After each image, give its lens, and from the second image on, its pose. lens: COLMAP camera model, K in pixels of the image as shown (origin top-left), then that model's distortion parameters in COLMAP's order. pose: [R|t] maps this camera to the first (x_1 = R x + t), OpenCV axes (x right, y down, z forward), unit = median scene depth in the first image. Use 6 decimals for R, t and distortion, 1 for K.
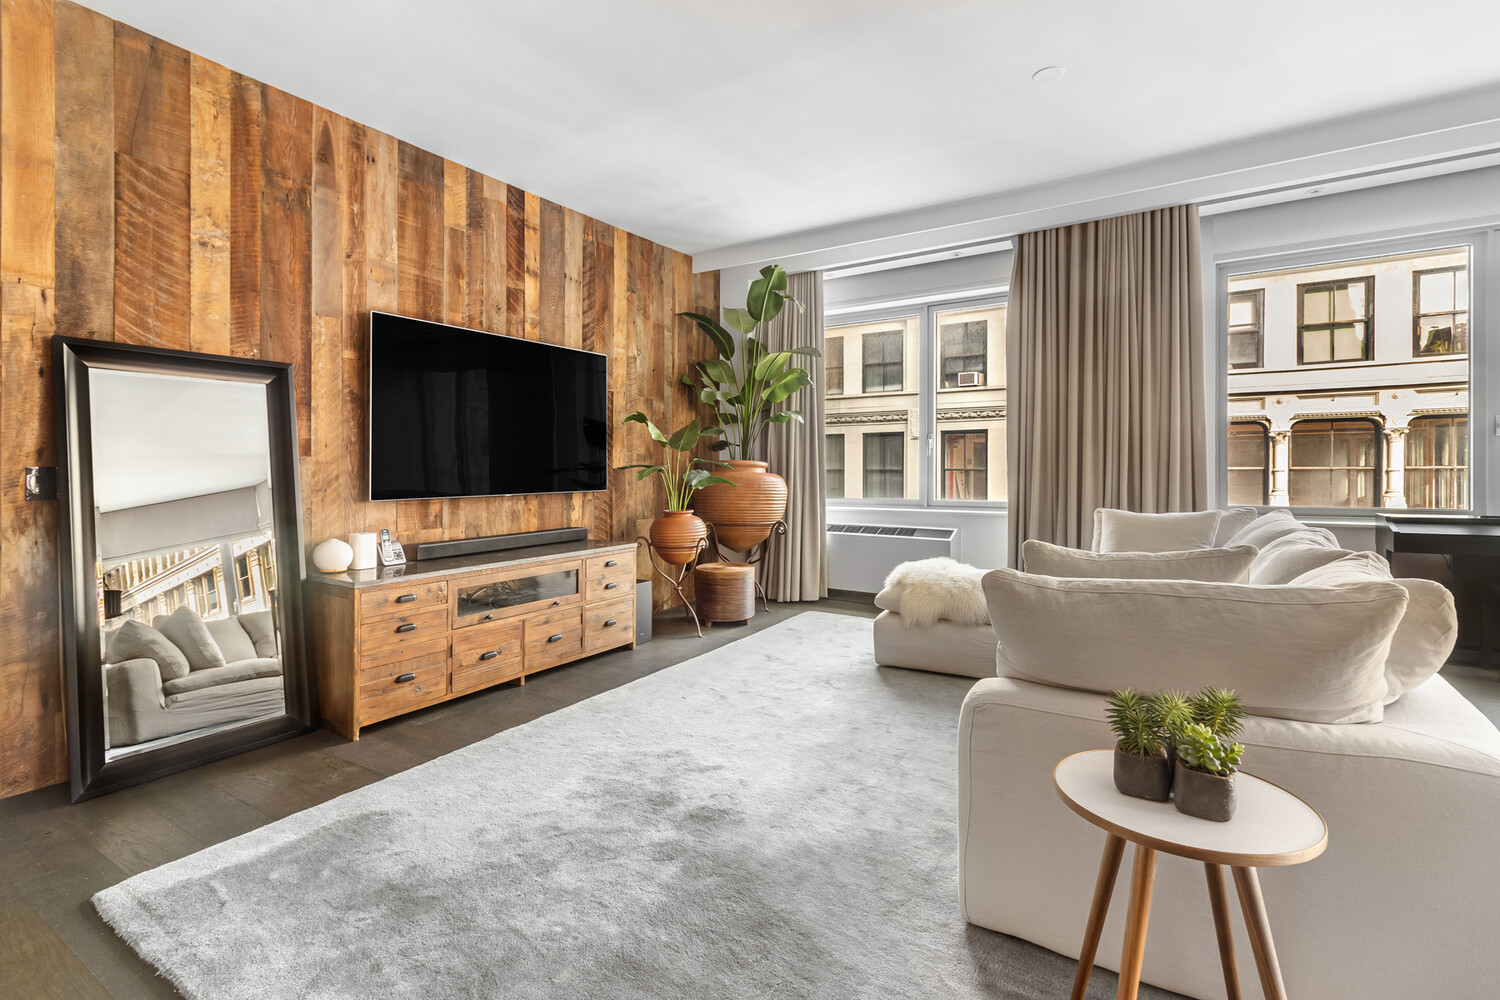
lens RADIAL K [[667.5, 0, 750.6], [0, 667.5, 476.9], [0, 0, 1]] dist [-0.000610, -0.000218]
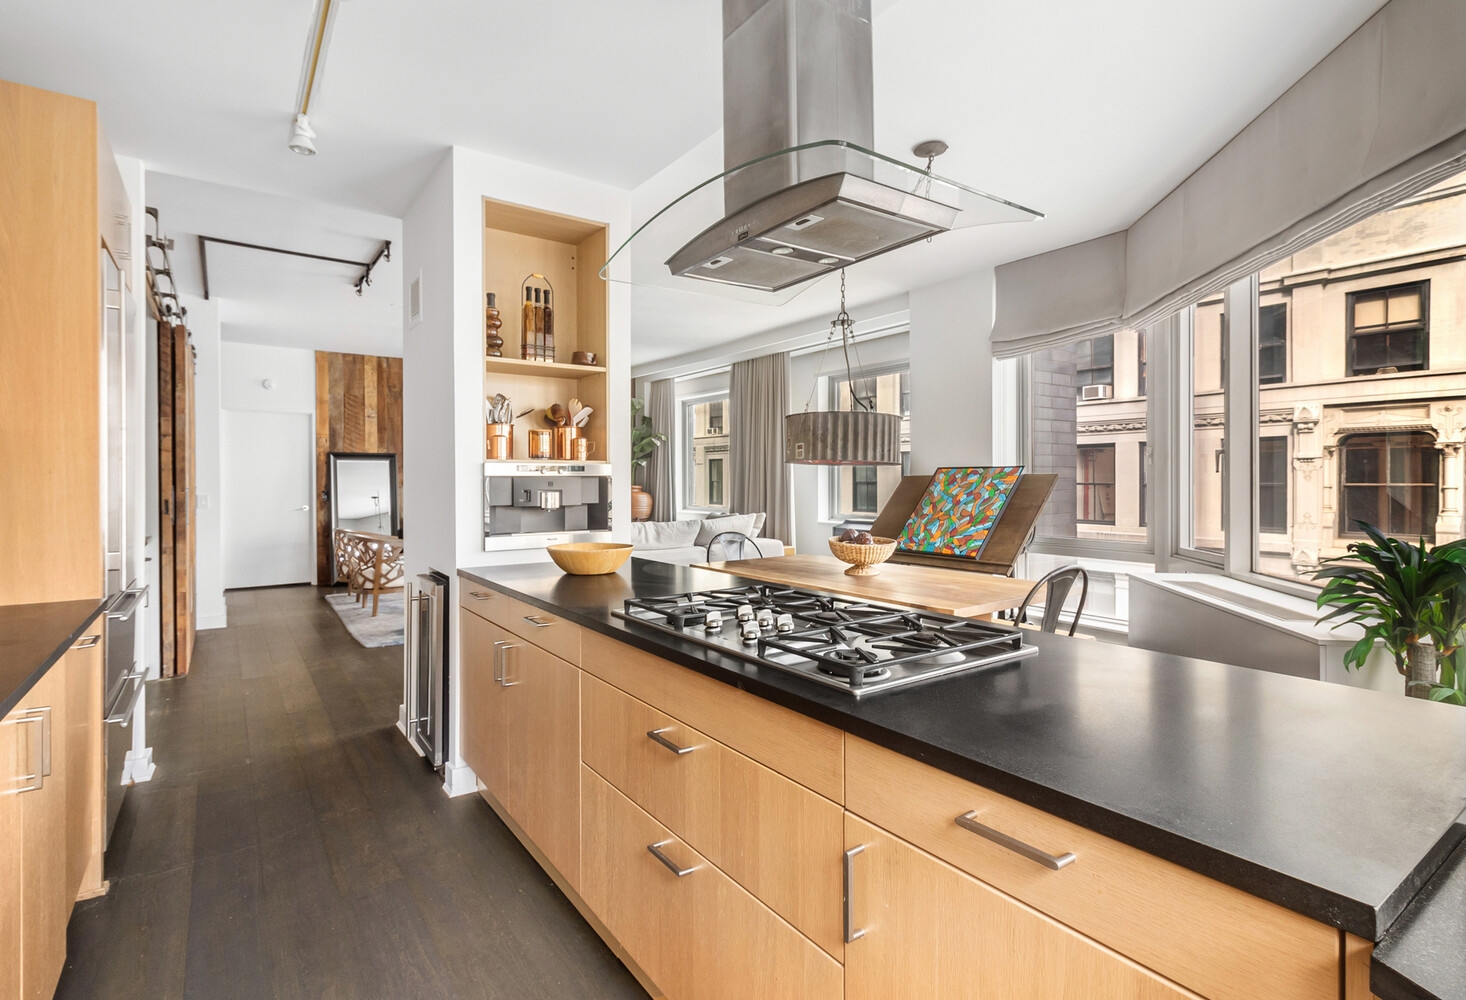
lens RADIAL K [[712.8, 0, 733.0], [0, 712.8, 500.0], [0, 0, 1]] dist [0.016110, -0.000146]
pose [[0.930926, 0.007174, -0.365138, 1.172528], [-0.002532, 0.999910, 0.013190, -0.010814], [0.365200, -0.011355, 0.930860, -0.875865]]
